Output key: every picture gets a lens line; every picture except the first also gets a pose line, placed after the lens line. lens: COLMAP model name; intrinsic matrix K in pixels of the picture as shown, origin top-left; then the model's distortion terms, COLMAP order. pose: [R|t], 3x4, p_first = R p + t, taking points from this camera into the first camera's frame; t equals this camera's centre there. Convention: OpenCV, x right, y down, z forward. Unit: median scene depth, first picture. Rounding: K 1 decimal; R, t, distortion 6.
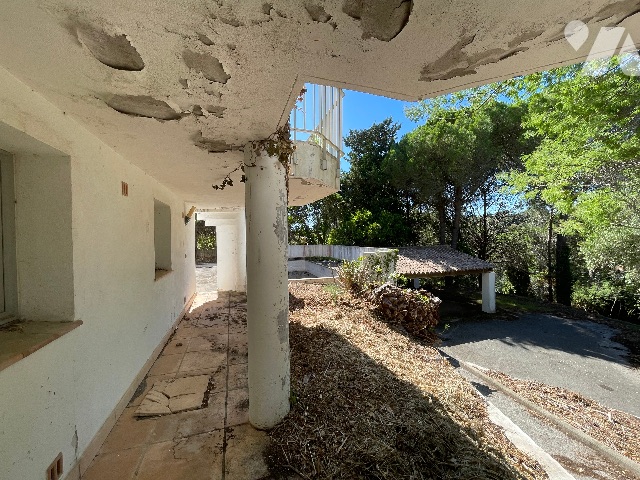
lens RADIAL K [[259.1, 0, 318.0], [0, 259.1, 240.5], [0, 0, 1]] dist [0.000096, -0.000615]
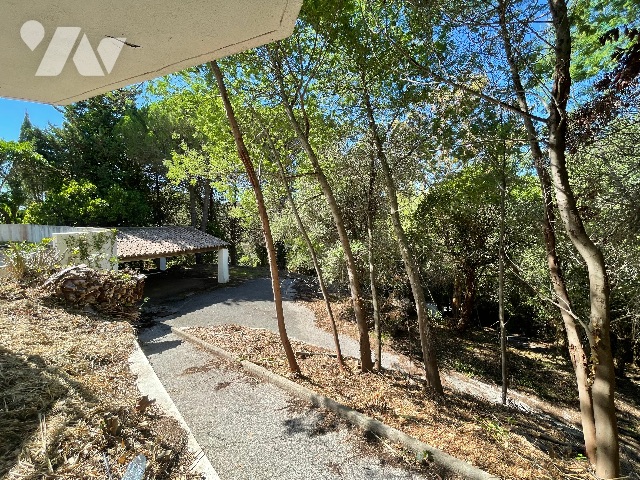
lens RADIAL K [[258.8, 0, 318.0], [0, 258.8, 240.6], [0, 0, 1]] dist [-0.001631, 0.000389]
pose [[0.672134, -0.035984, 0.739554, 0.089465], [-0.017729, 0.997750, 0.064660, 0.001588], [-0.740217, -0.056571, 0.669984, -0.119272]]
